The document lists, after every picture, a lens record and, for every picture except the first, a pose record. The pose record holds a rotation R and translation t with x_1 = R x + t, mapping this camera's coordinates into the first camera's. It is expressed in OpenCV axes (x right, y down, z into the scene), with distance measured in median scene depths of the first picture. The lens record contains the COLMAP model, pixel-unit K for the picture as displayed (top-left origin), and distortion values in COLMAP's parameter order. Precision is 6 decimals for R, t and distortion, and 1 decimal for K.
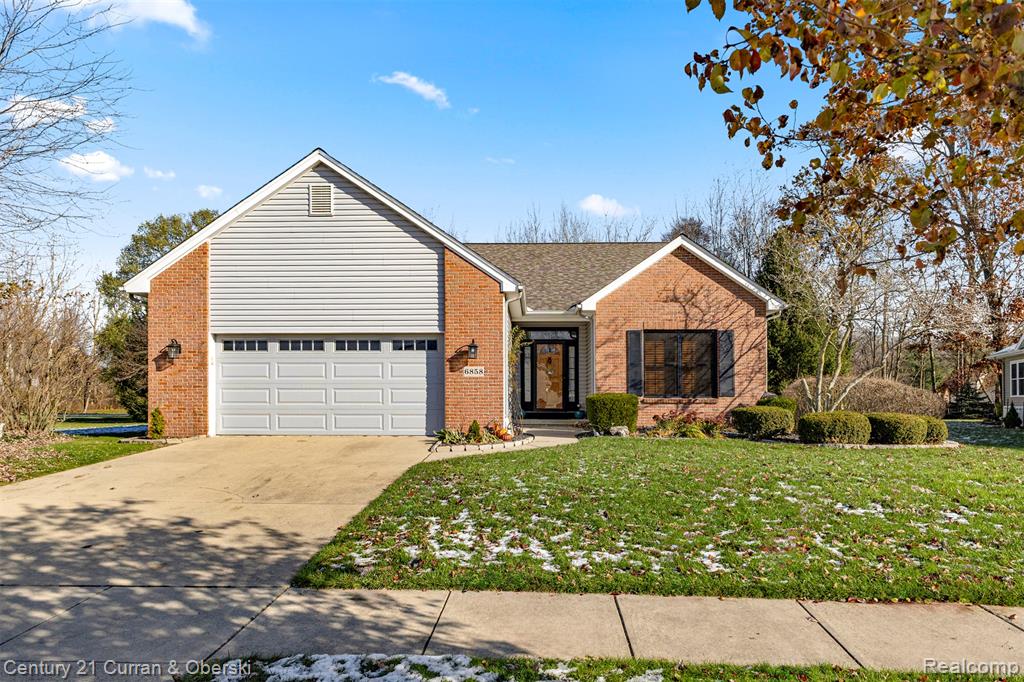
lens RADIAL K [[613.5, 0, 511.4], [0, 613.5, 394.9], [0, 0, 1]] dist [0.006334, 0.000451]
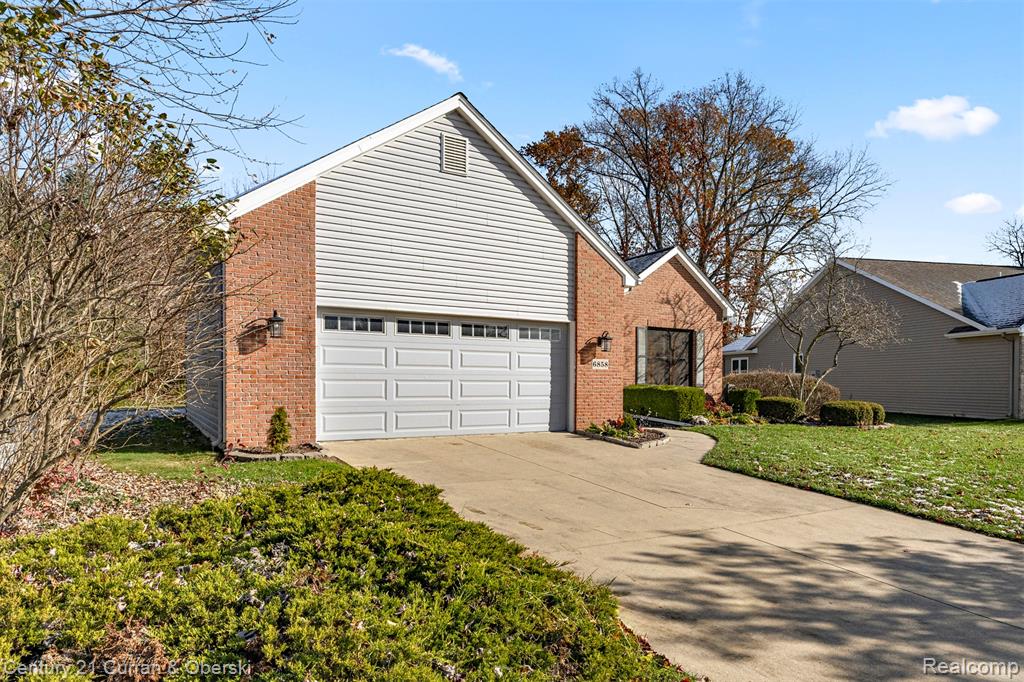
lens RADIAL K [[604.2, 0, 513.6], [0, 604.2, 385.4], [0, 0, 1]] dist [-0.000399, 0.000010]
pose [[0.838161, 0.000726, 0.545422, -0.683100], [-0.010710, 0.999828, 0.015127, -0.016990], [-0.545318, -0.018520, 0.838025, 0.258074]]
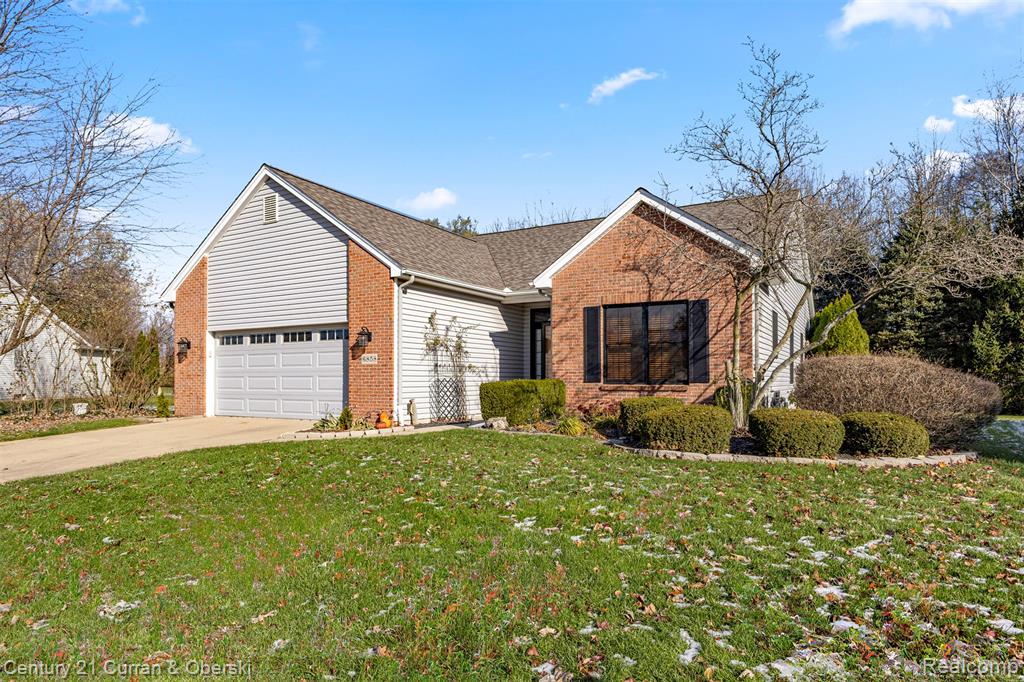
lens RADIAL K [[604.9, 0, 512.4], [0, 604.9, 366.2], [0, 0, 1]] dist [-0.000511, -0.000203]
pose [[0.885234, -0.012308, -0.464983, 0.587647], [0.005326, 0.999853, -0.016327, -0.008733], [0.465115, 0.011977, 0.885169, 0.225880]]
